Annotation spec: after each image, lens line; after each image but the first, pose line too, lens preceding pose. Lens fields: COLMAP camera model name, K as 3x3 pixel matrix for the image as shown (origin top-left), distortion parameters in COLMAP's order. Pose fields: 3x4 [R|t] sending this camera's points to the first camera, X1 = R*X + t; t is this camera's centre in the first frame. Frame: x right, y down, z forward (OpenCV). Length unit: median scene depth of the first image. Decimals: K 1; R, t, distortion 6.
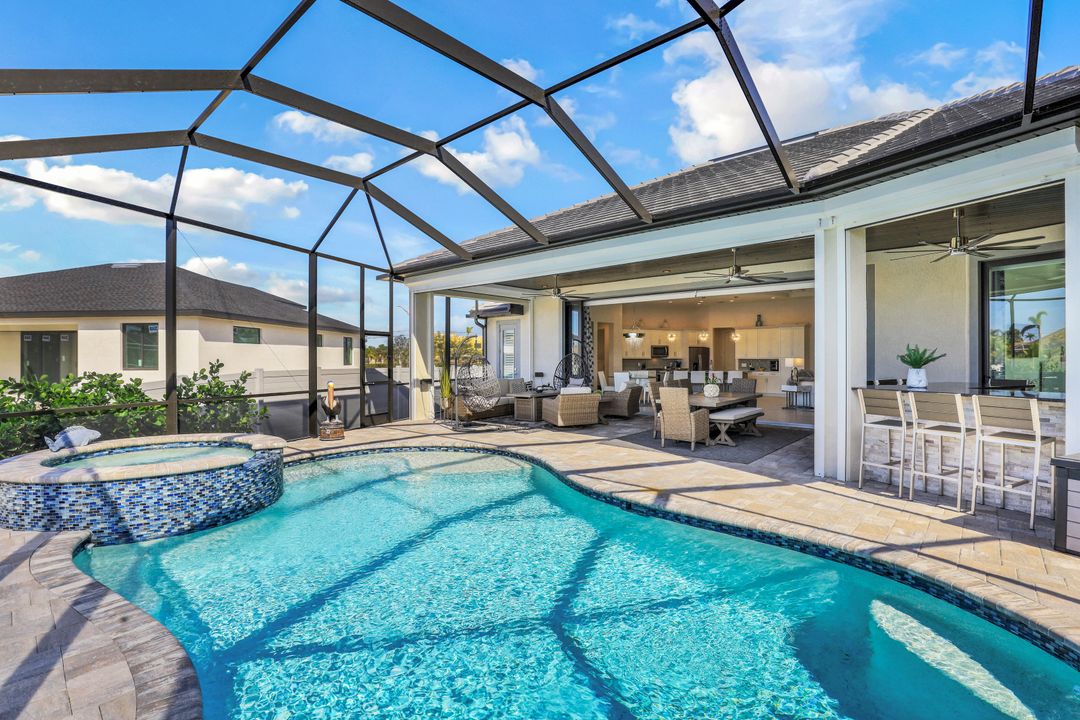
lens RADIAL K [[505.5, 0, 548.5], [0, 505.5, 359.9], [0, 0, 1]] dist [-0.031459, -0.000056]
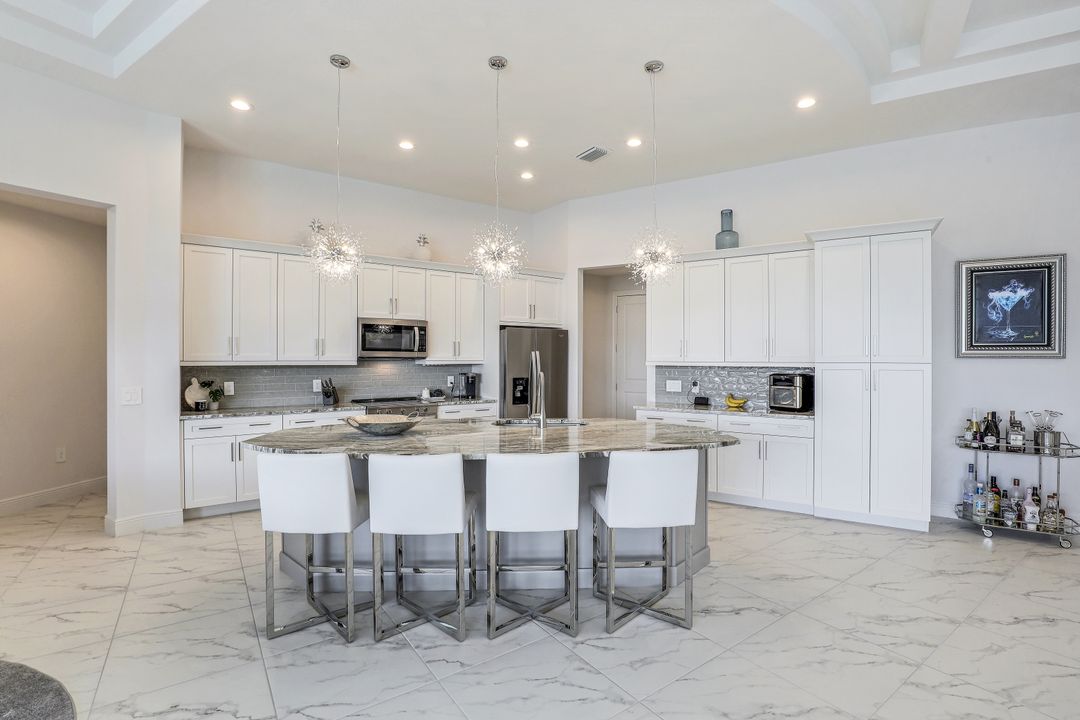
lens RADIAL K [[505.5, 0, 548.5], [0, 505.5, 359.9], [0, 0, 1]] dist [-0.031459, -0.000056]
pose [[0.984858, -0.000074, 0.173365, 0.417238], [0.000345, 0.999999, -0.001532, -0.007553], [-0.173365, 0.001568, 0.984856, 1.137881]]
